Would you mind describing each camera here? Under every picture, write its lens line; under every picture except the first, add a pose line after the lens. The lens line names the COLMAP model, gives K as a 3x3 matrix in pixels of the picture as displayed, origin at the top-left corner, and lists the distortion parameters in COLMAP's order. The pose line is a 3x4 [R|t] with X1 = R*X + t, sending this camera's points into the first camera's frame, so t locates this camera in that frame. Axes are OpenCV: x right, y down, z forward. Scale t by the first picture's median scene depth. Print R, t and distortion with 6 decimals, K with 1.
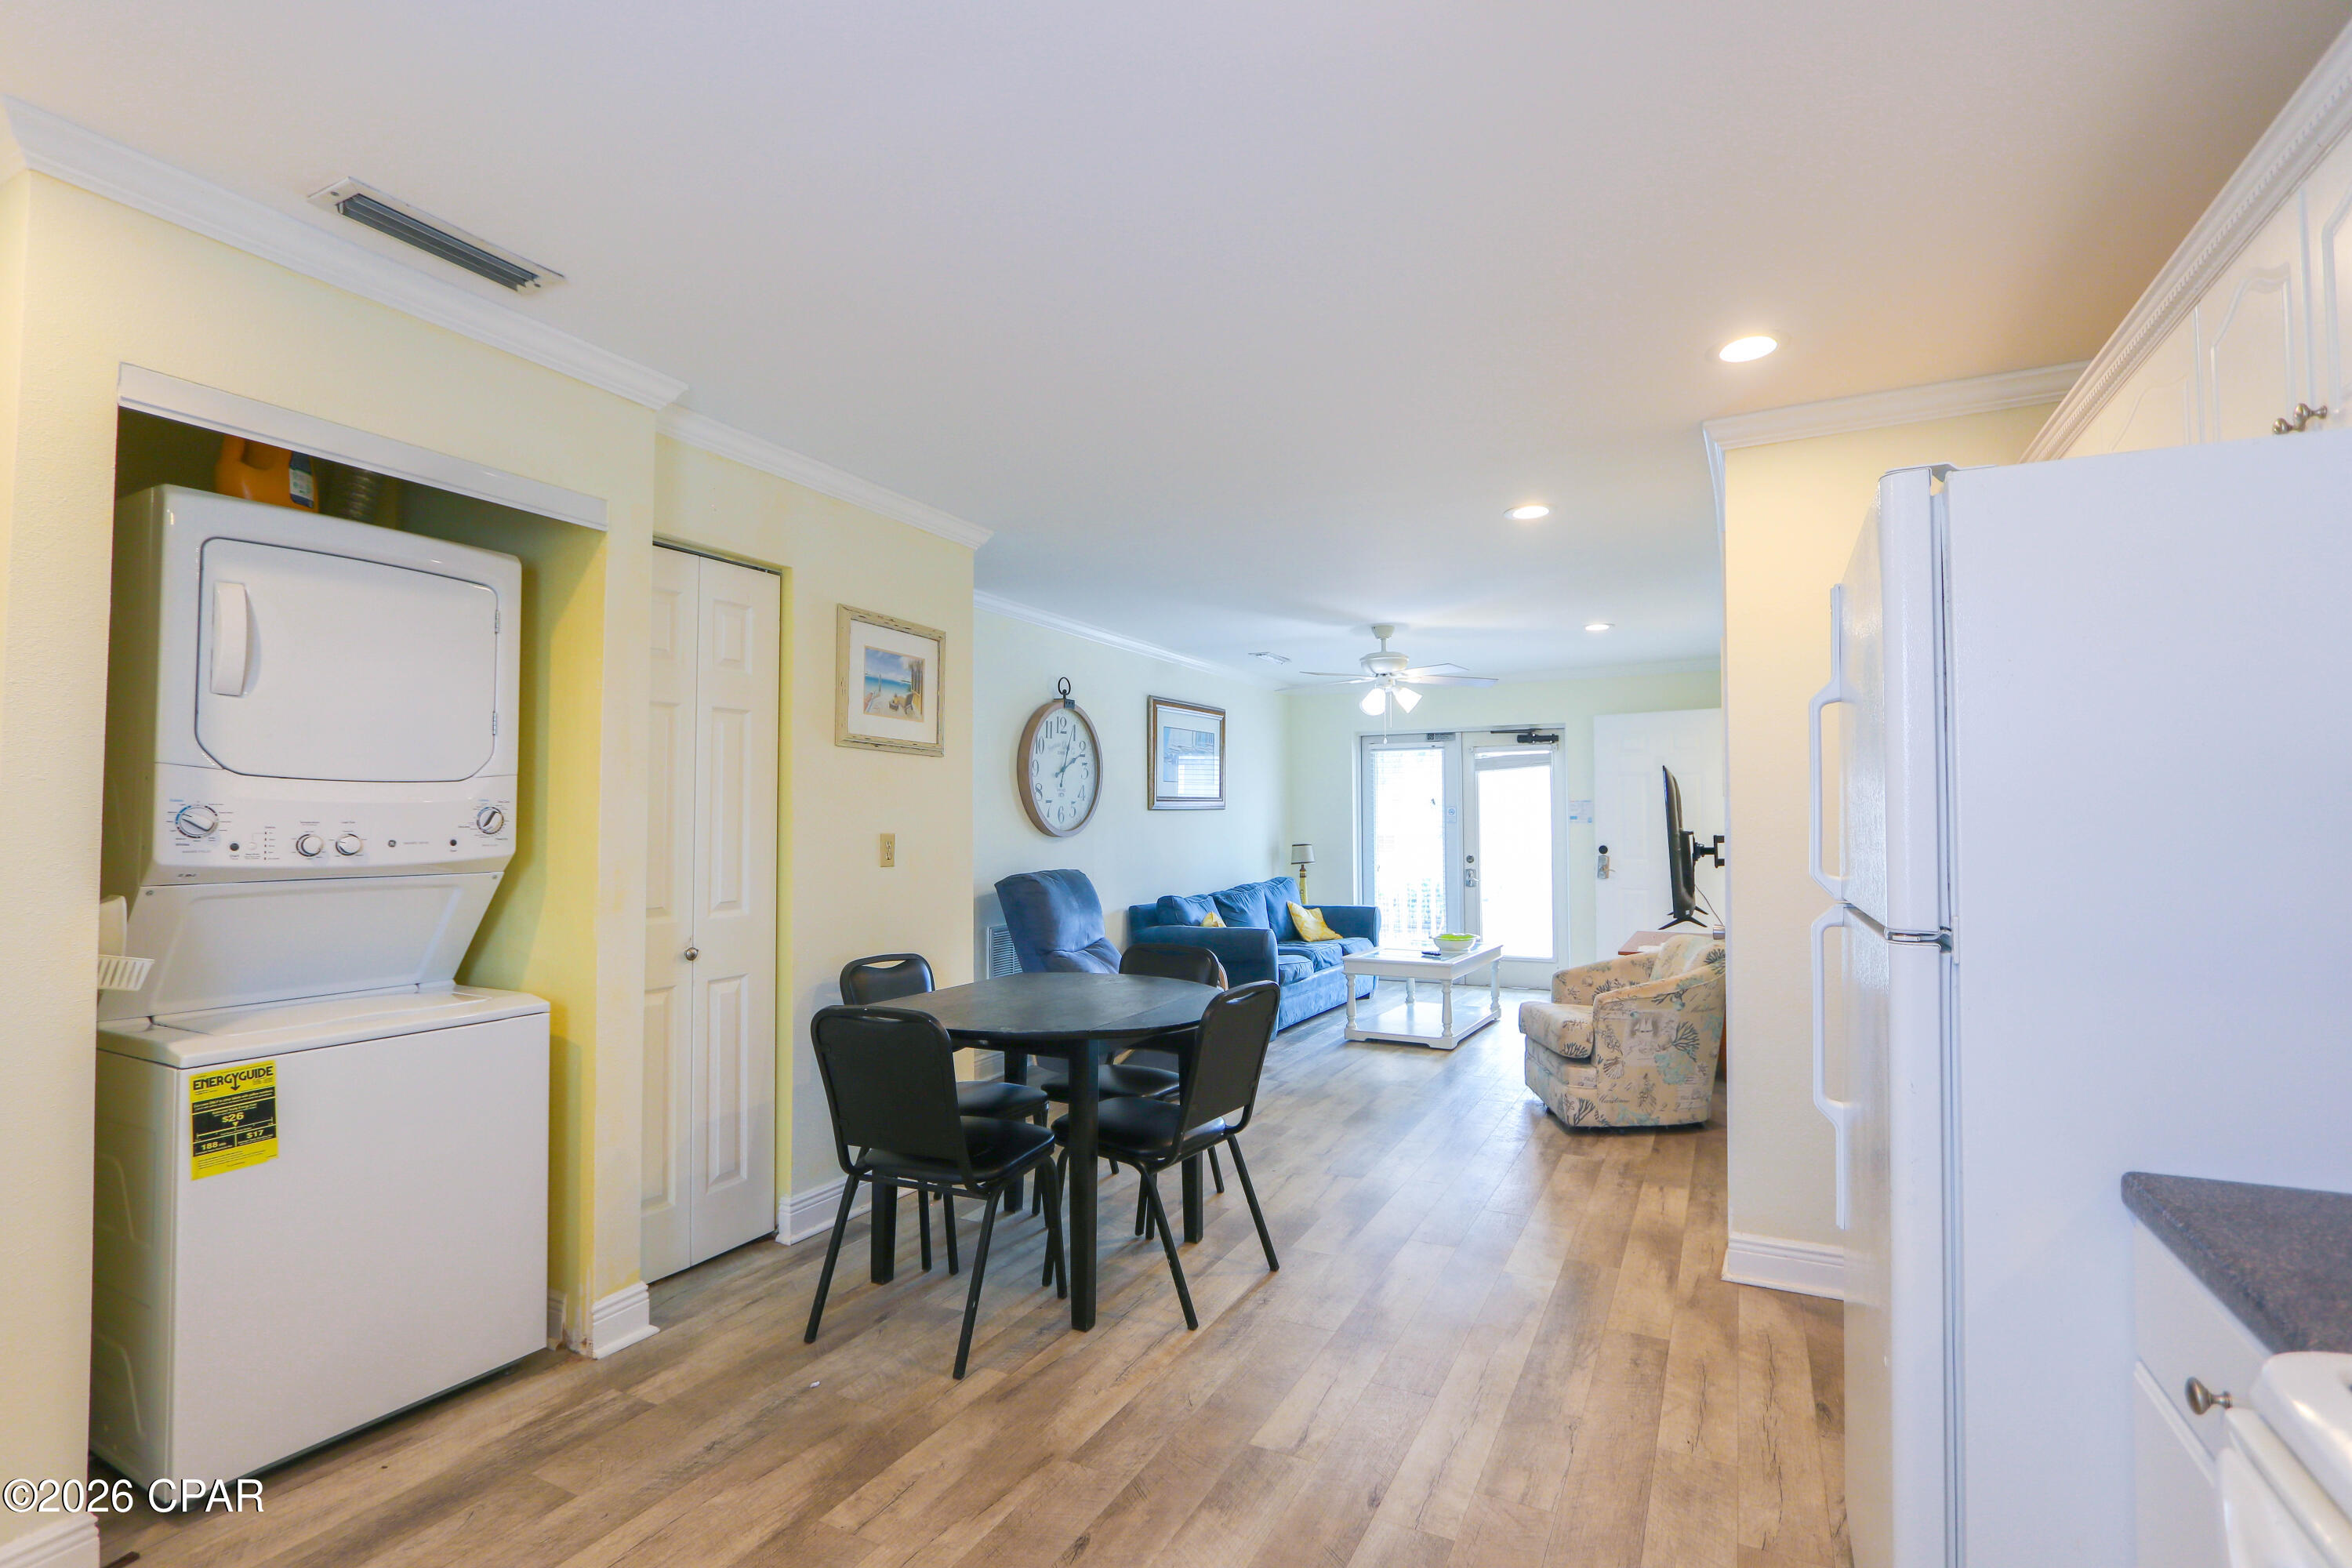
lens RADIAL K [[1091.8, 0, 1177.1], [0, 1091.8, 781.4], [0, 0, 1]] dist [-0.013361, 0.000093]
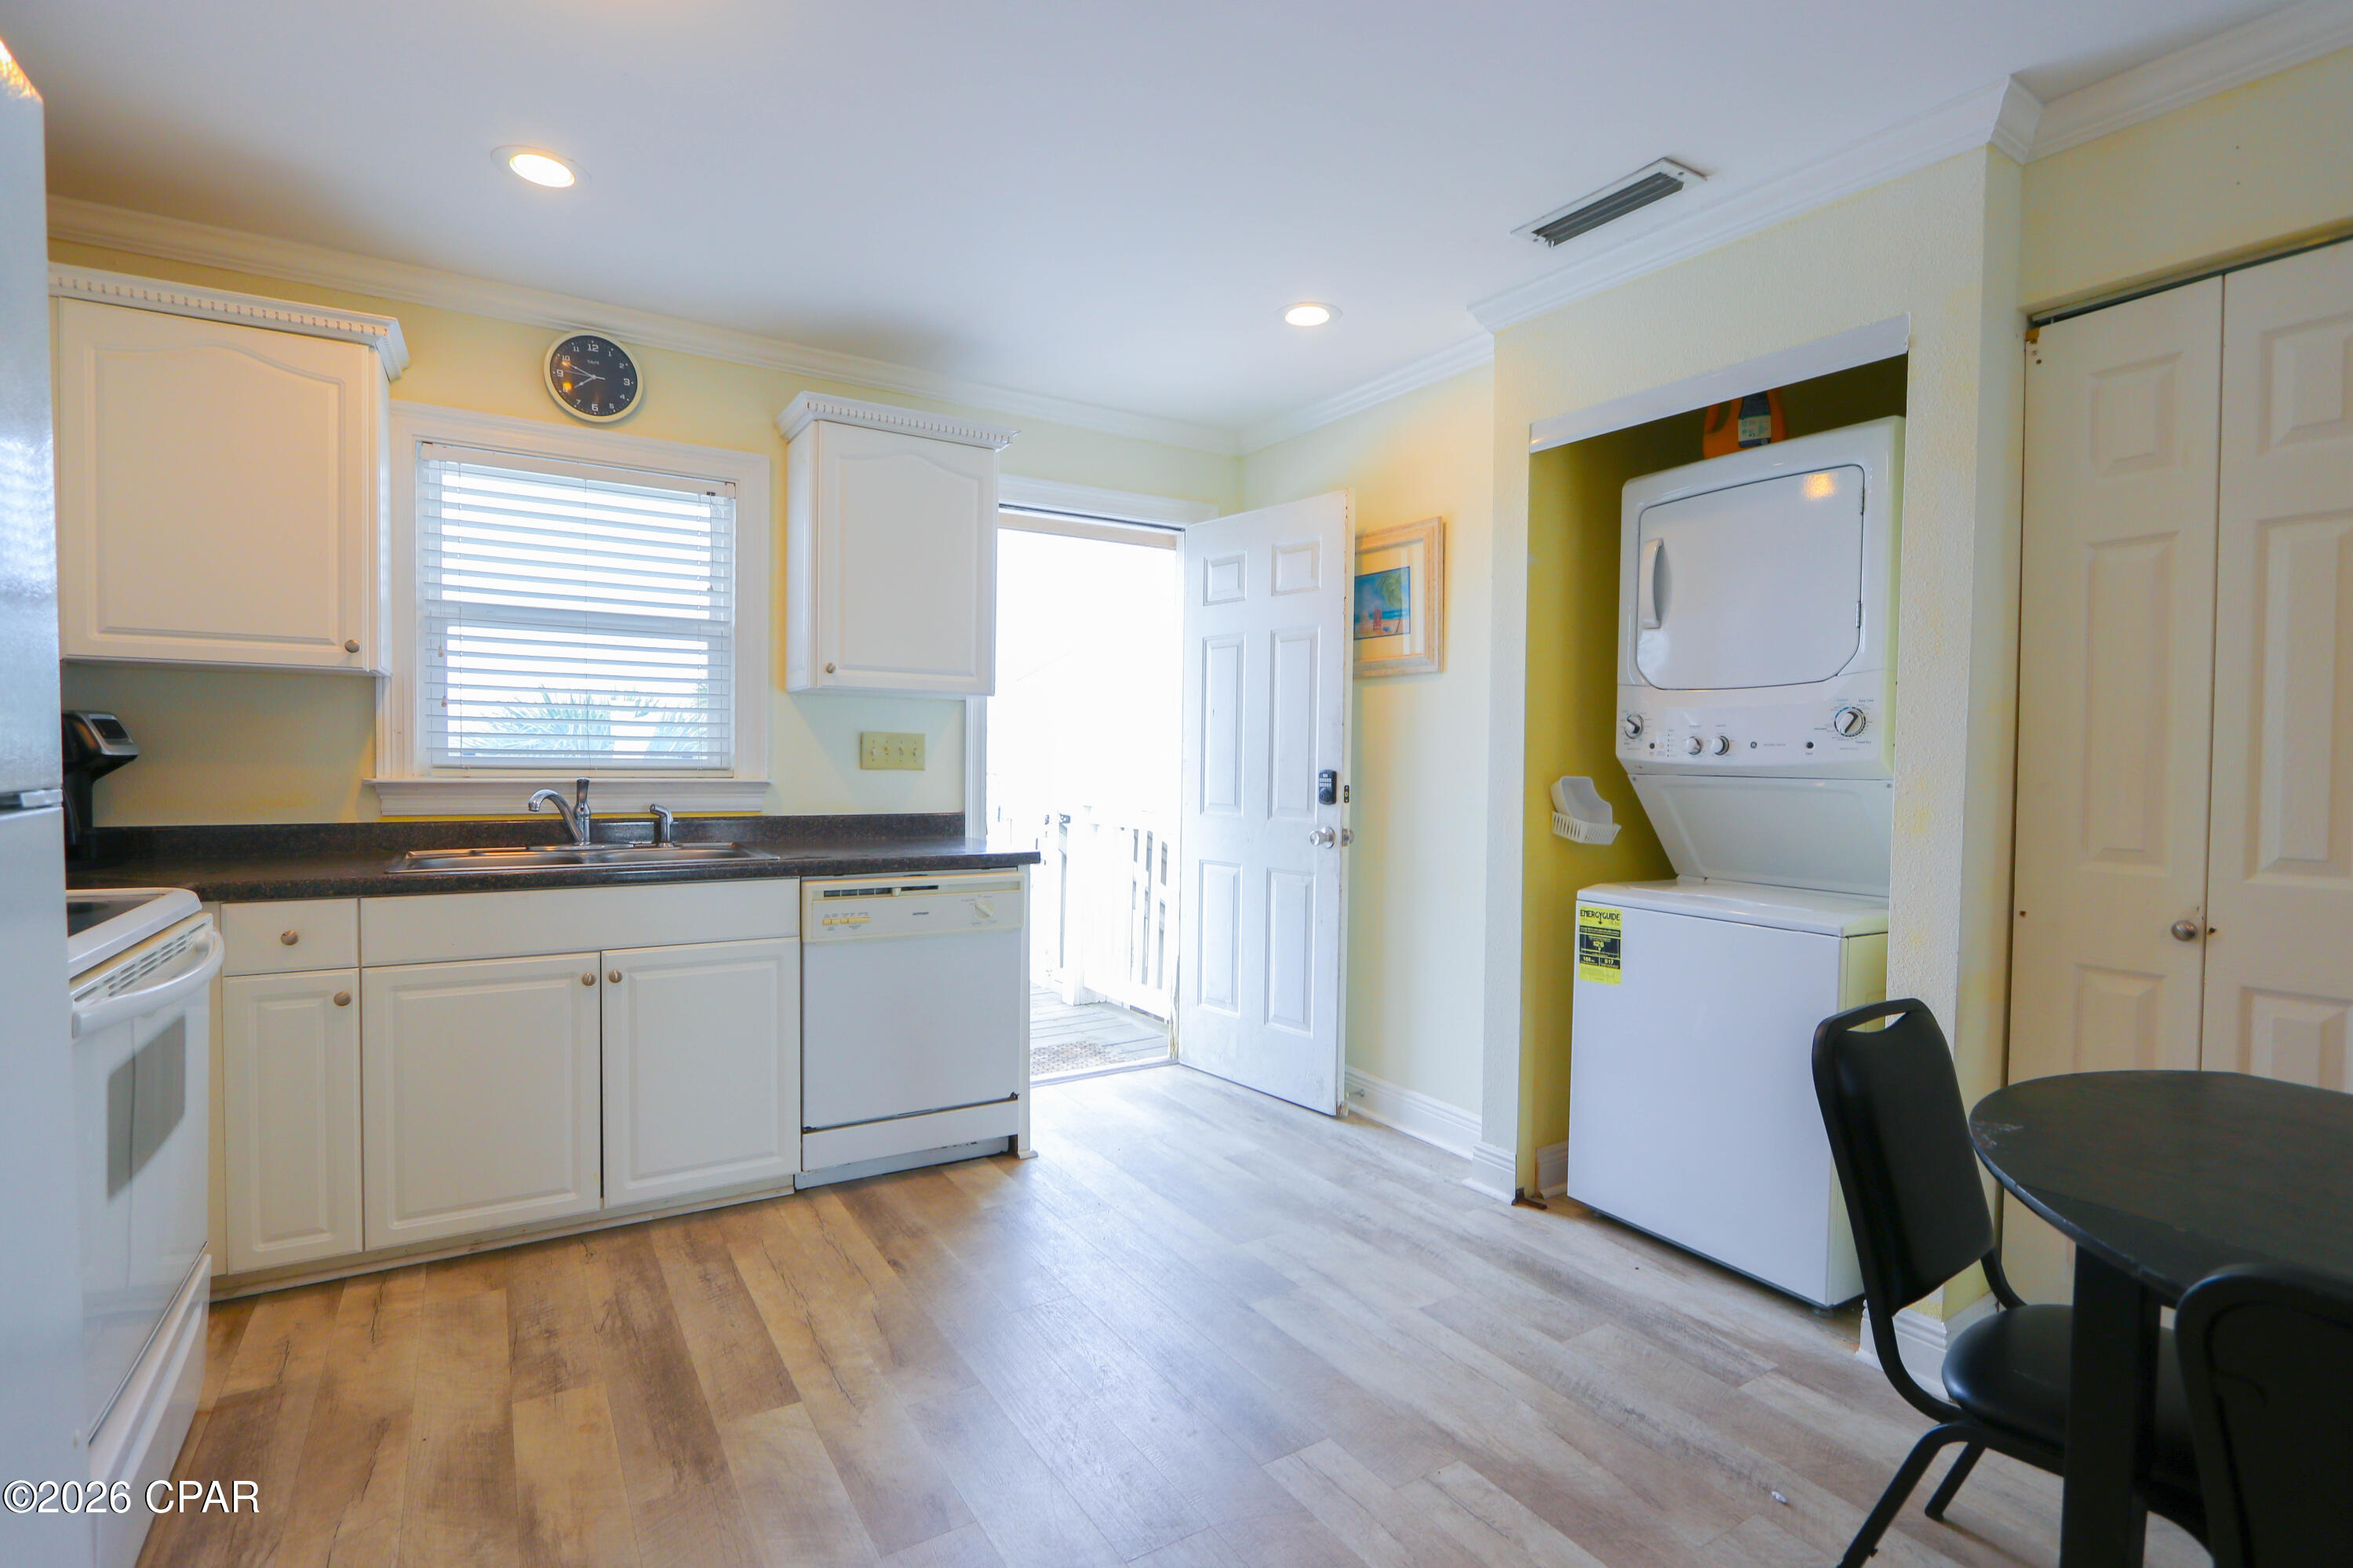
lens RADIAL K [[1118.0, 0, 1203.2], [0, 1118.0, 794.2], [0, 0, 1]] dist [-0.015209, -0.000159]
pose [[-0.498894, 0.023582, -0.866342, 0.262464], [0.018005, 0.999696, 0.016843, 0.041438], [0.866476, -0.007195, -0.499167, 0.575378]]
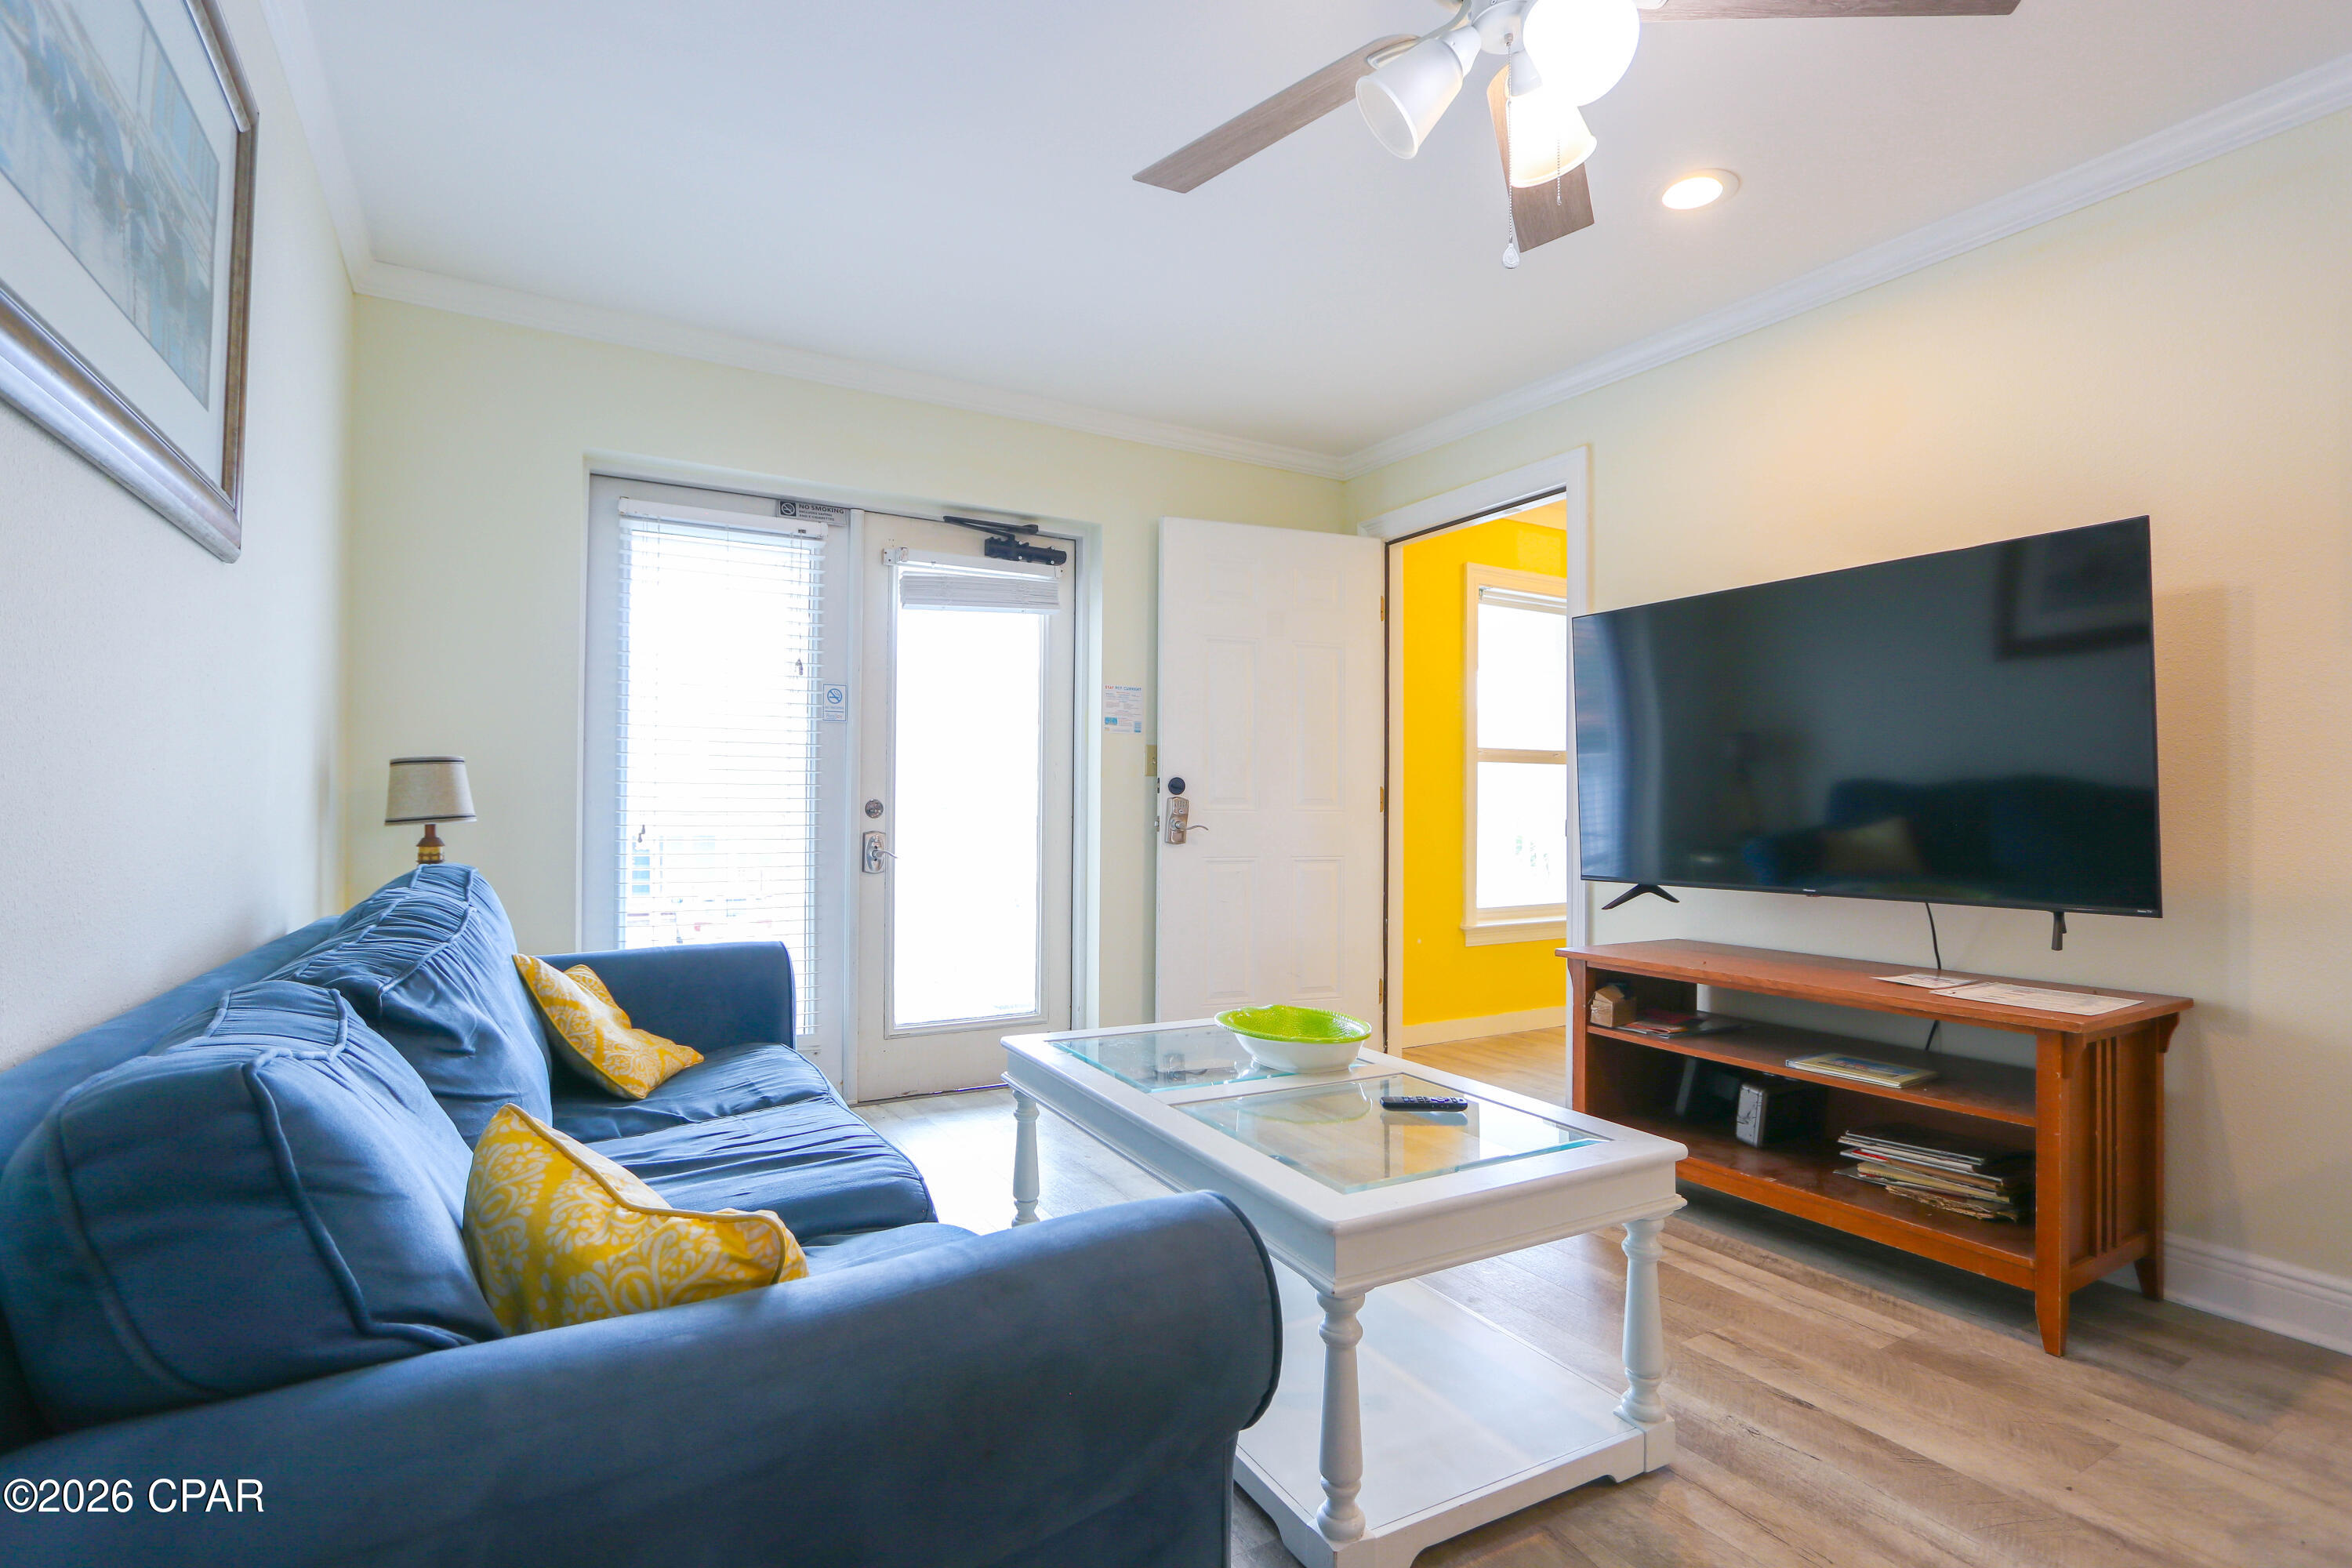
lens RADIAL K [[1117.5, 0, 1177.9], [0, 1117.5, 782.3], [0, 0, 1]] dist [-0.011867, 0.001197]
pose [[0.529523, 0.024035, 0.847955, -0.068600], [-0.042023, 0.999114, -0.002078, 0.111557], [-0.847254, -0.034533, 0.530064, 1.315439]]
